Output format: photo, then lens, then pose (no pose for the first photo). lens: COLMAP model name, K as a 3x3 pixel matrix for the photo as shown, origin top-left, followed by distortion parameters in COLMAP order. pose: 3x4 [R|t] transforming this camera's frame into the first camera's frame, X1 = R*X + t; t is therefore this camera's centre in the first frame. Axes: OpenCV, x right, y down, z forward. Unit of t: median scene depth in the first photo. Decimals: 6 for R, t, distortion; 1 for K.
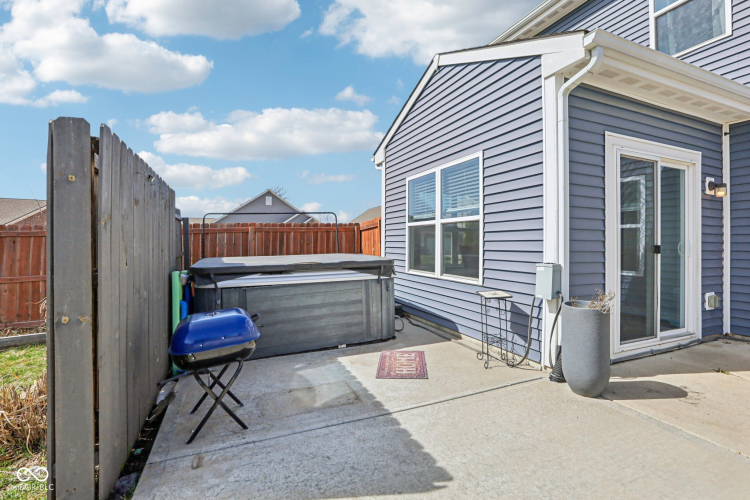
lens RADIAL K [[343.2, 0, 375.0], [0, 343.2, 250.0], [0, 0, 1]] dist [-0.064879, 0.027765]
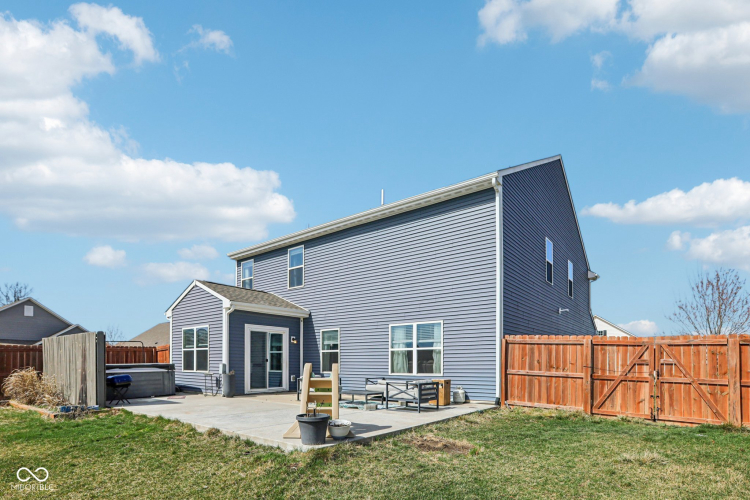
lens RADIAL K [[382.0, 0, 372.8], [0, 382.0, 375.1], [0, 0, 1]] dist [-0.031189, -0.000103]
pose [[0.878319, -0.011685, 0.477932, 0.002678], [0.005821, 0.999889, 0.013750, 0.084753], [-0.478040, -0.009295, 0.878289, -2.342506]]
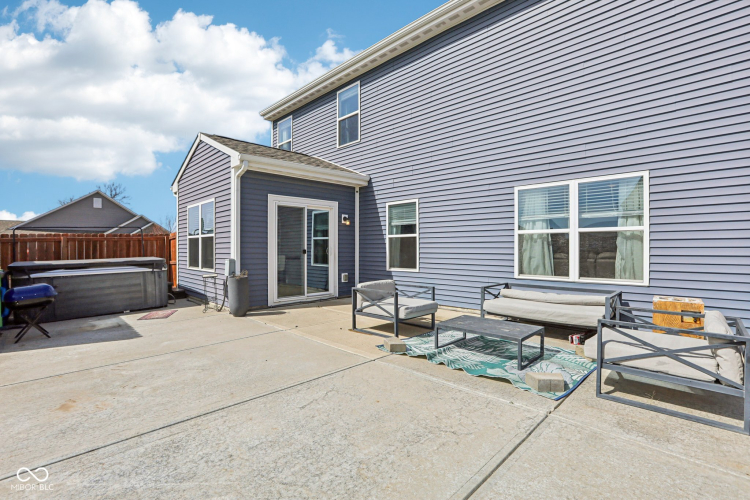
lens RADIAL K [[343.2, 0, 375.0], [0, 343.2, 250.0], [0, 0, 1]] dist [-0.064879, 0.027765]
pose [[0.928565, -0.009779, 0.371041, 0.423149], [0.013243, 0.999889, -0.006788, 0.007287], [-0.370934, 0.011217, 0.928591, -0.953127]]
